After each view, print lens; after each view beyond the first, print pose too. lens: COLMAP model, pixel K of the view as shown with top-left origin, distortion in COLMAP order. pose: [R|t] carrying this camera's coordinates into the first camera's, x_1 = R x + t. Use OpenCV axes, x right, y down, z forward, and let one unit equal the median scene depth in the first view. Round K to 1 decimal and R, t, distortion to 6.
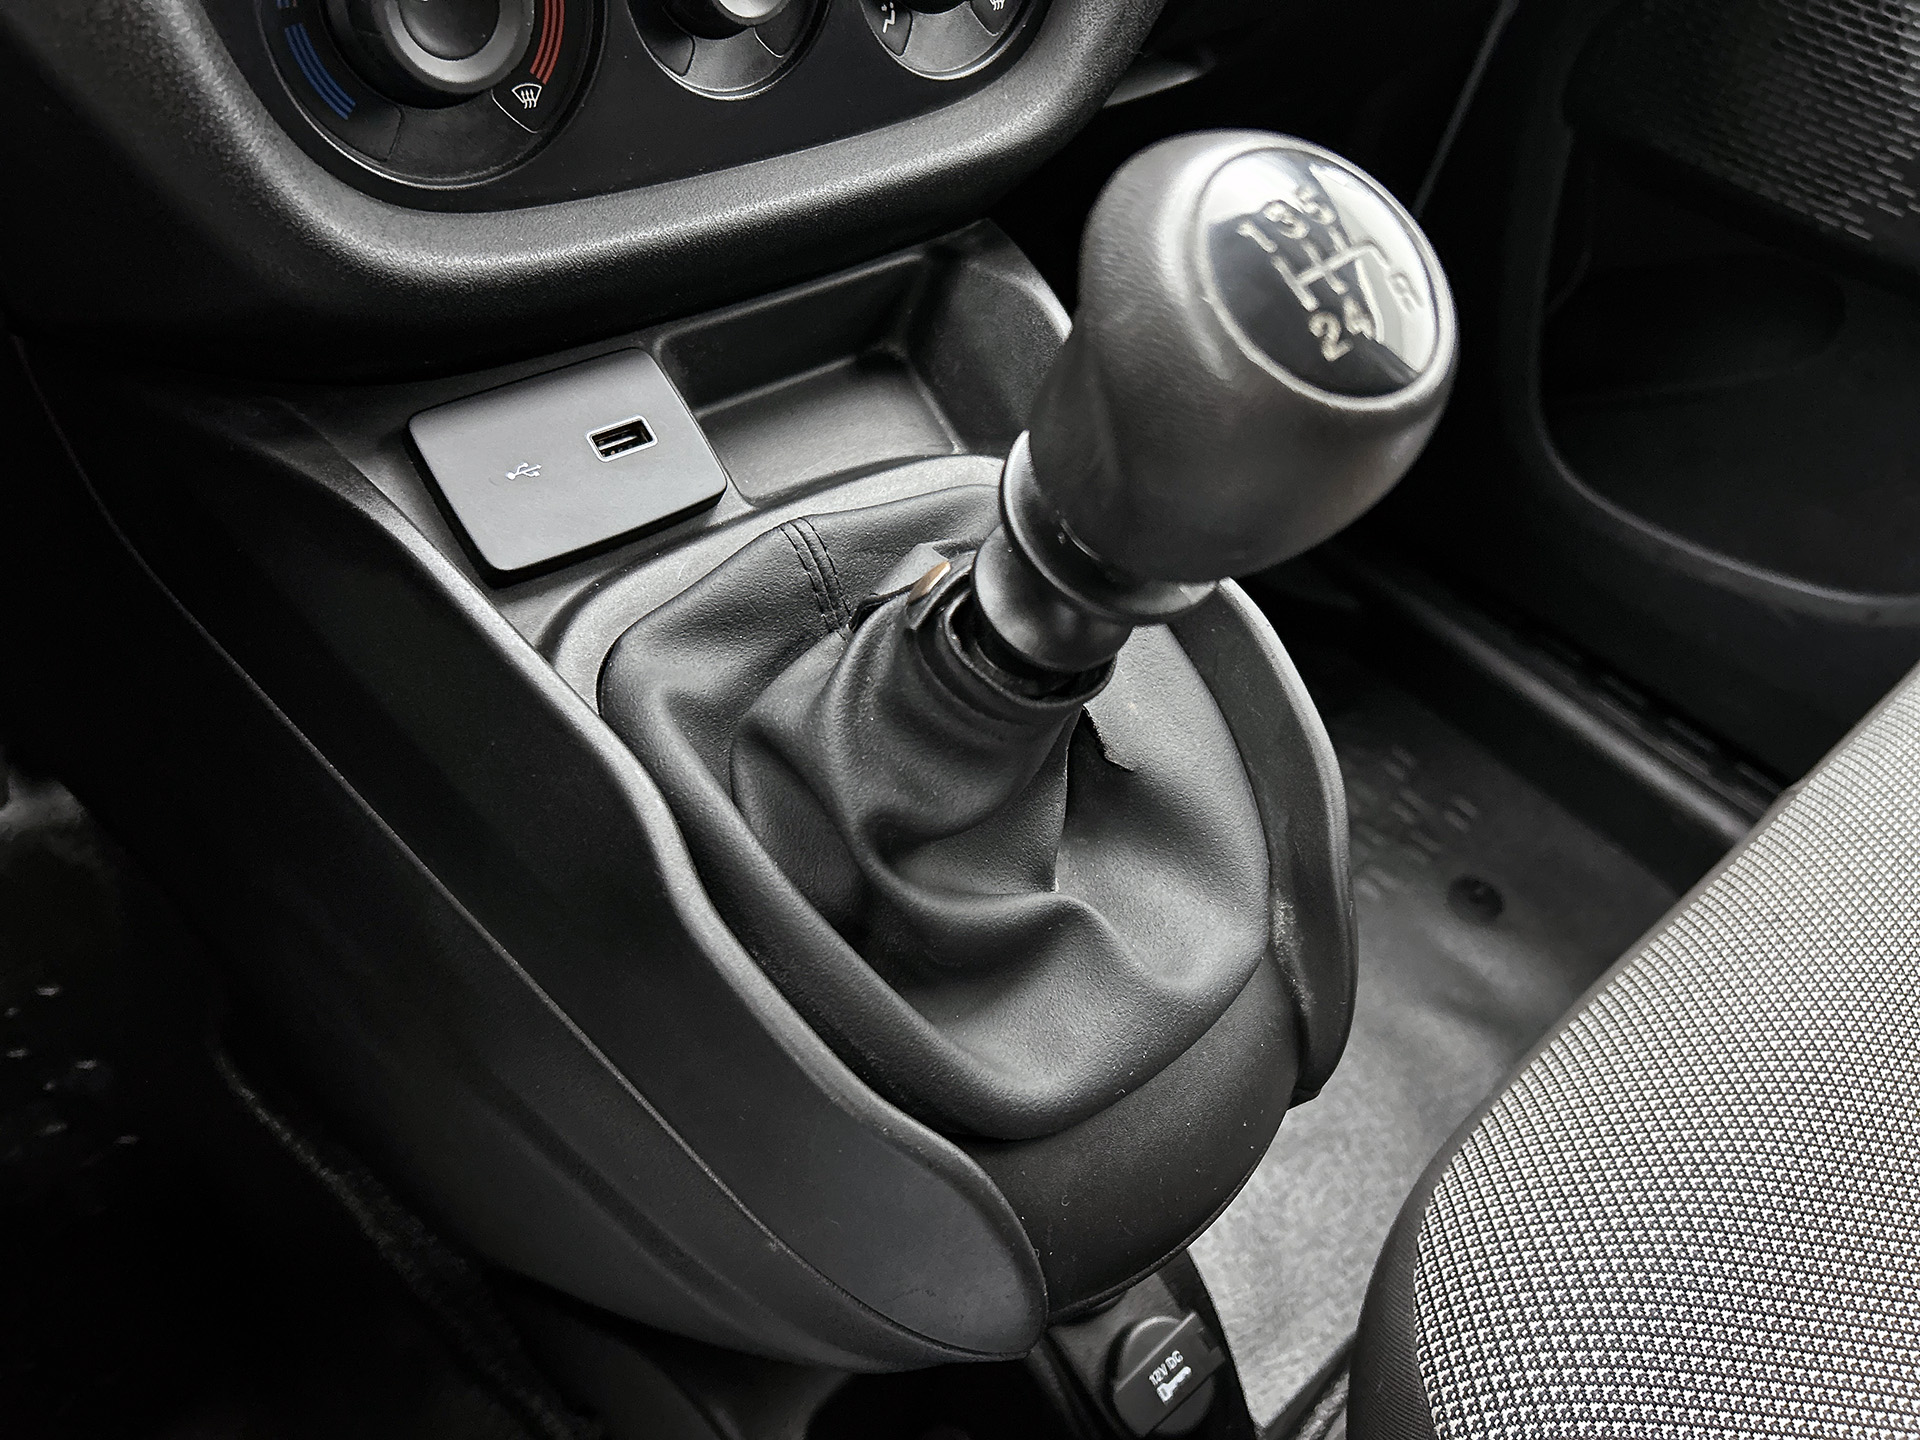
lens RADIAL K [[1486.6, 0, 961.5], [0, 1486.6, 704.5], [0, 0, 1]] dist [0.056064, -0.064825]
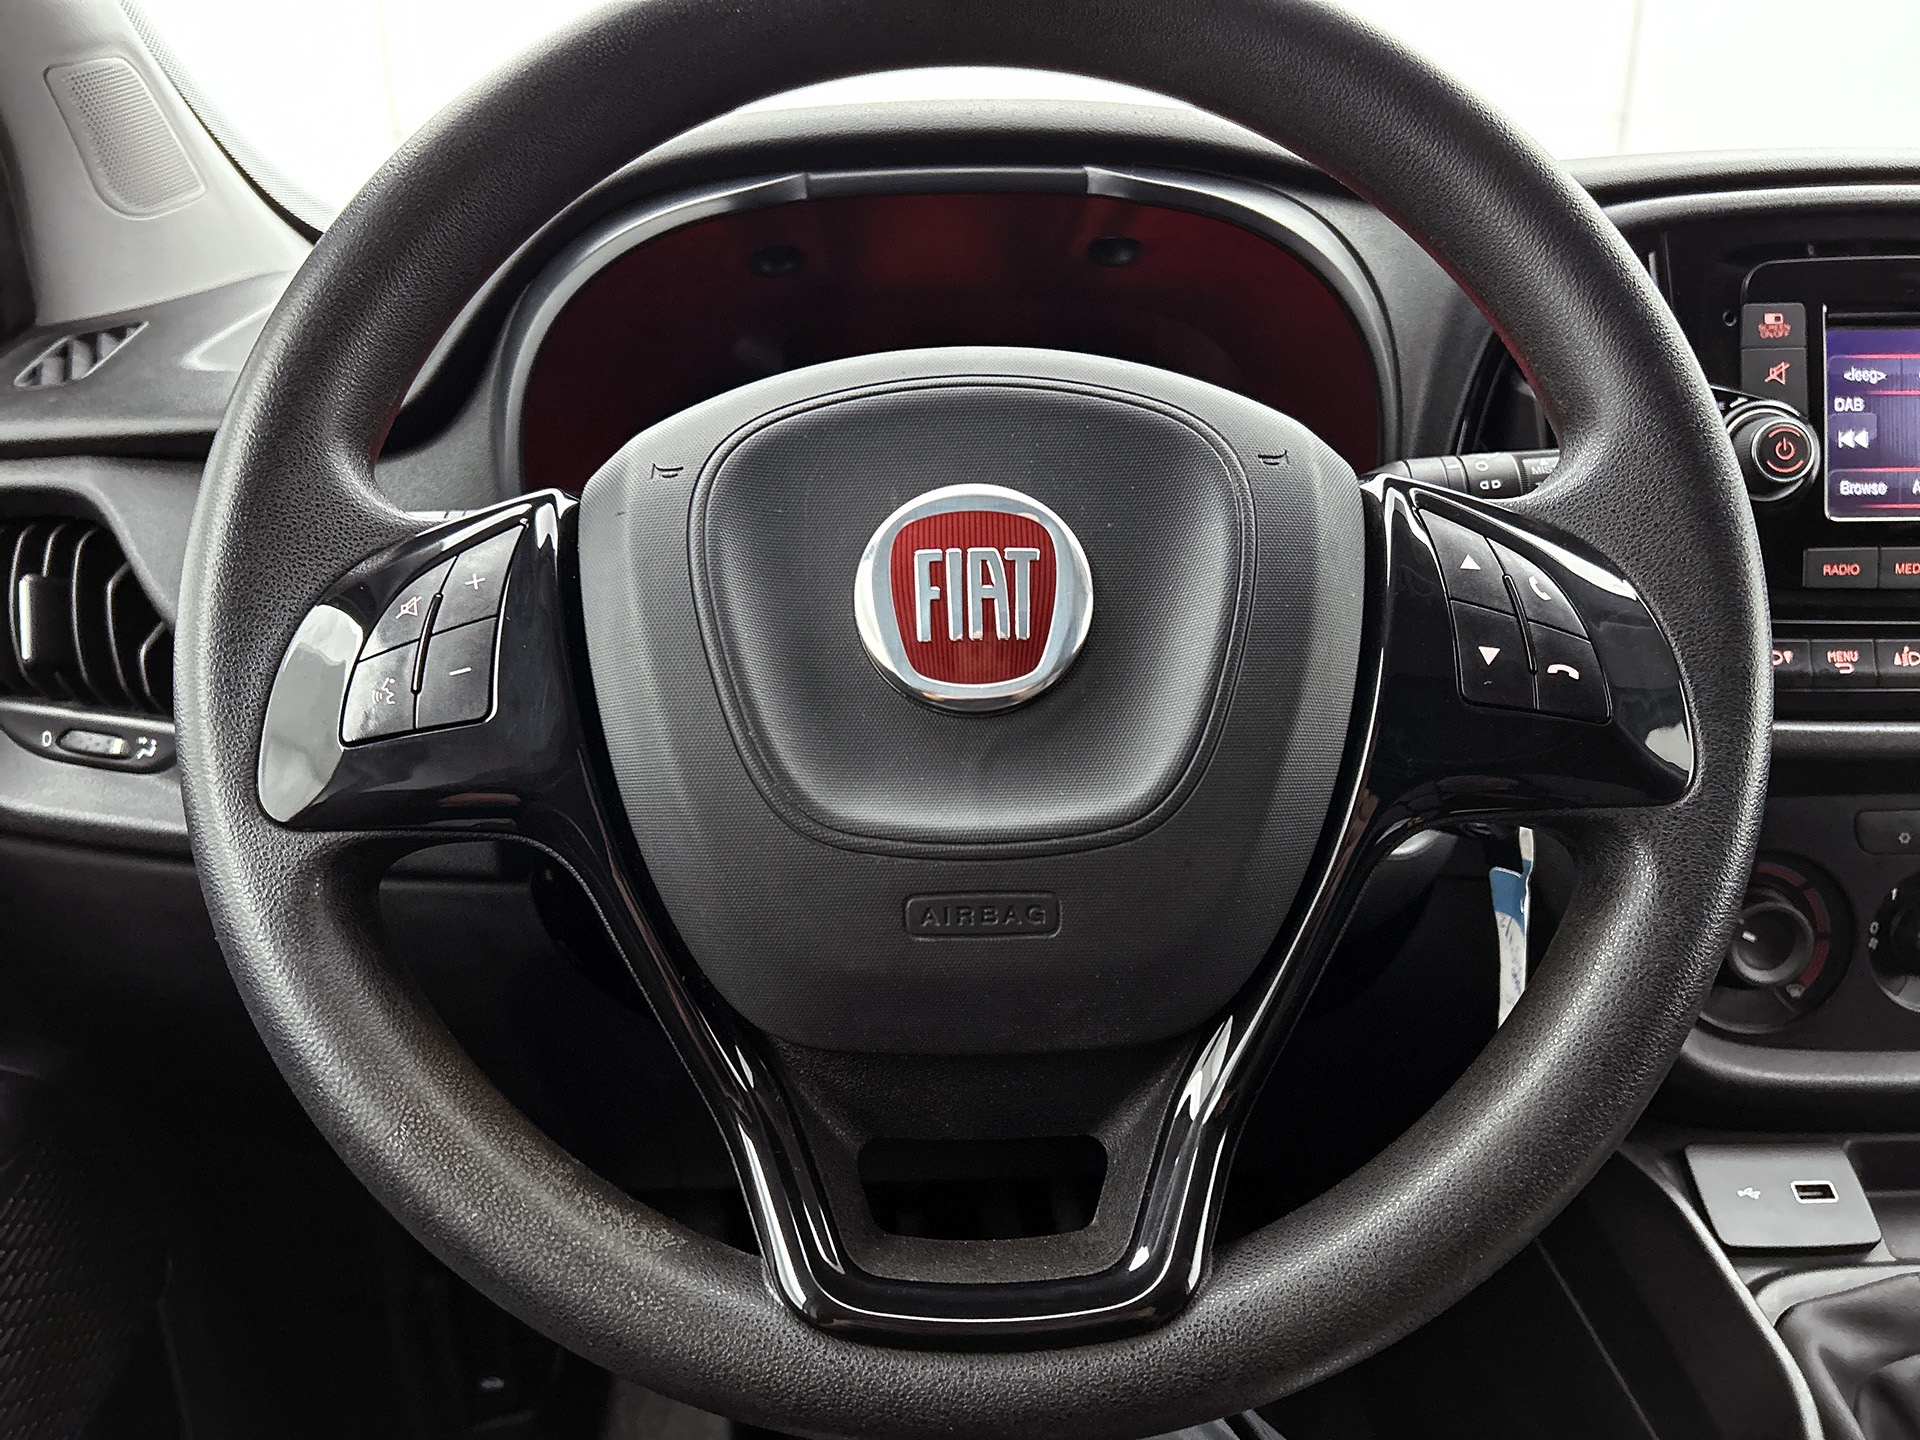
lens RADIAL K [[1472.5, 0, 954.4], [0, 1472.5, 717.5], [0, 0, 1]] dist [0.055031, -0.061564]
pose [[0.764502, 0.123224, -0.632734, 0.032224], [-0.372695, 0.885369, -0.277885, 0.181557], [0.525961, 0.448260, 0.722792, -0.993385]]
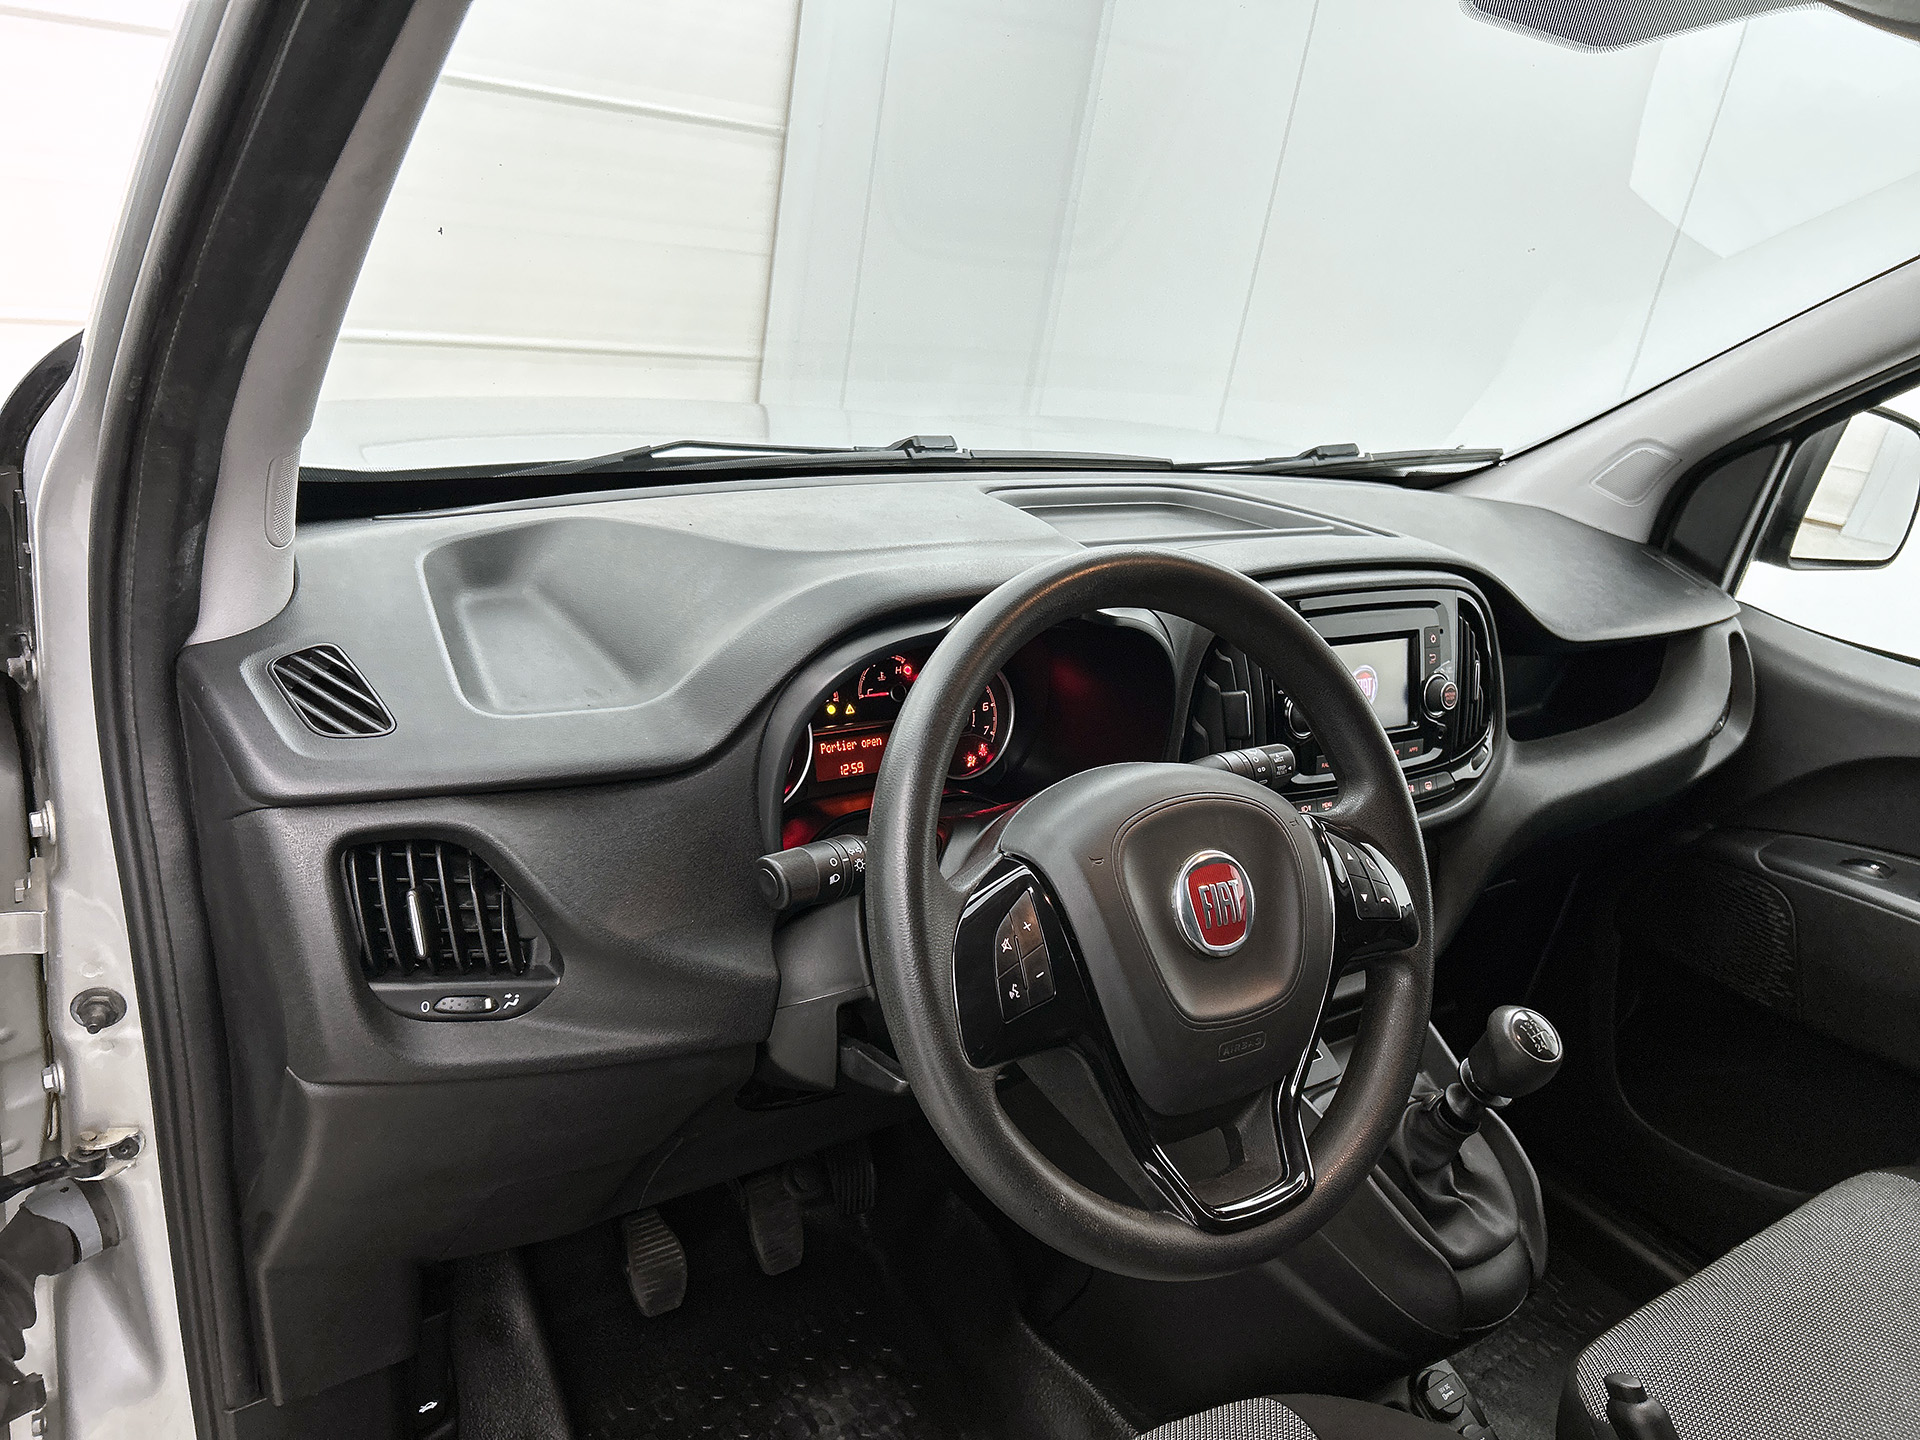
lens RADIAL K [[1486.6, 0, 961.5], [0, 1486.6, 704.5], [0, 0, 1]] dist [0.056064, -0.064825]
pose [[0.994842, 0.056778, -0.084062, -0.941102], [-0.086068, 0.911034, -0.403248, 0.647412], [0.053688, 0.408403, 0.911221, -2.979981]]
